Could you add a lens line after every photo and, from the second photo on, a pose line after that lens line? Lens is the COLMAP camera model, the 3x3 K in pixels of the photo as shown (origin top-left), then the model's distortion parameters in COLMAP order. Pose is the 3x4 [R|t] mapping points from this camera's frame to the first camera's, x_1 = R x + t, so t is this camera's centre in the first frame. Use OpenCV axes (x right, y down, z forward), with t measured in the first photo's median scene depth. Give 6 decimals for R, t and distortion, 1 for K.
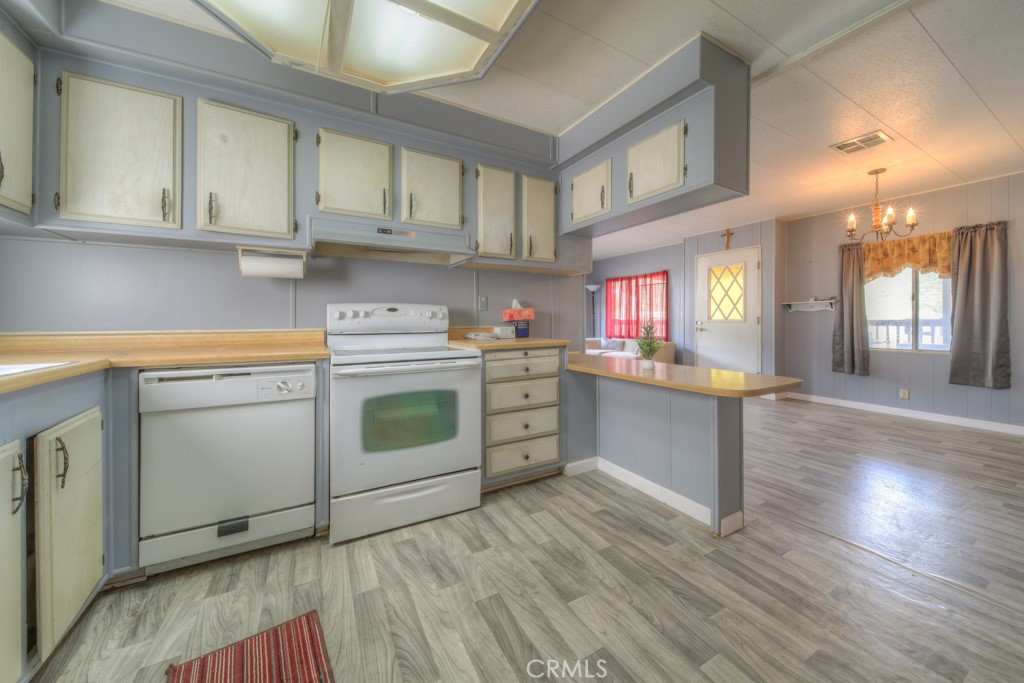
lens RADIAL K [[367.0, 0, 516.0], [0, 367.0, 322.4], [0, 0, 1]] dist [-0.001868, -0.000458]
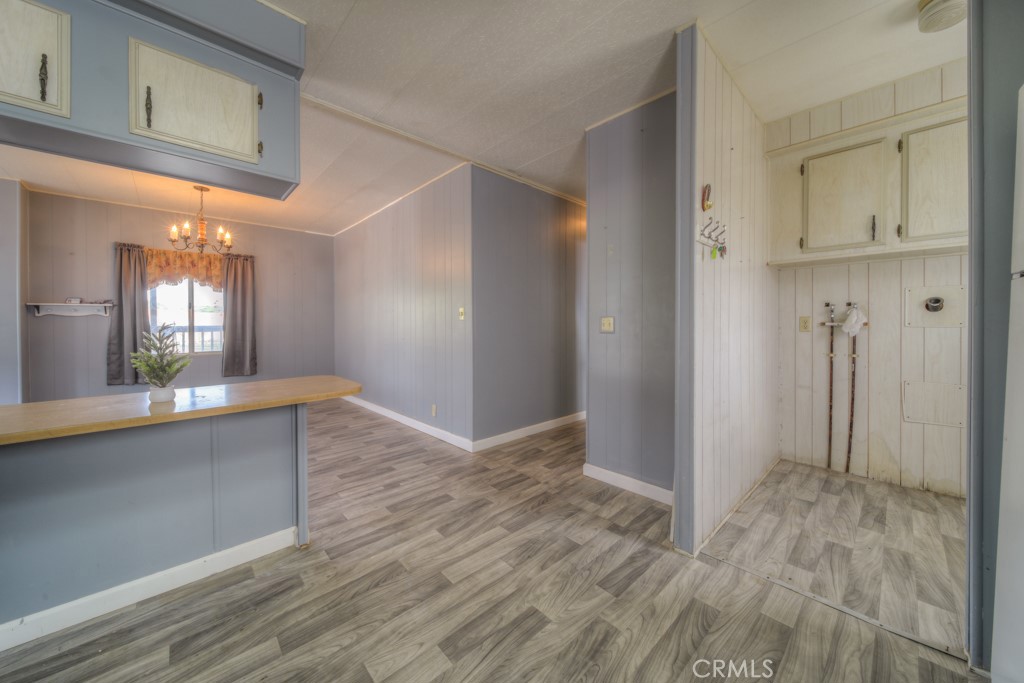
lens RADIAL K [[367.0, 0, 516.0], [0, 367.0, 322.4], [0, 0, 1]] dist [-0.001868, -0.000458]
pose [[-0.245368, 0.008042, 0.969397, -0.256064], [0.012491, 0.999909, -0.005134, 0.000124], [-0.969349, 0.010849, -0.245446, 0.327689]]
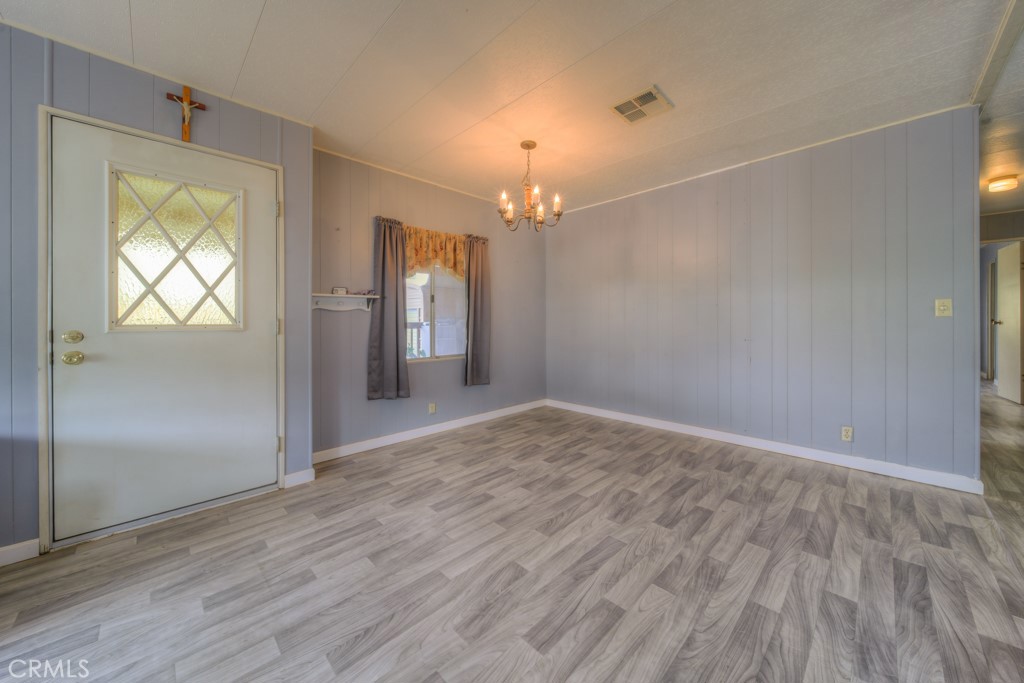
lens RADIAL K [[366.2, 0, 512.0], [0, 366.2, 309.0], [0, 0, 1]] dist [-0.001684, -0.000242]
pose [[-0.261636, 0.039073, 0.964375, 0.168719], [0.014495, 0.999227, -0.036553, -0.006715], [-0.965058, 0.004415, -0.262000, 1.104040]]
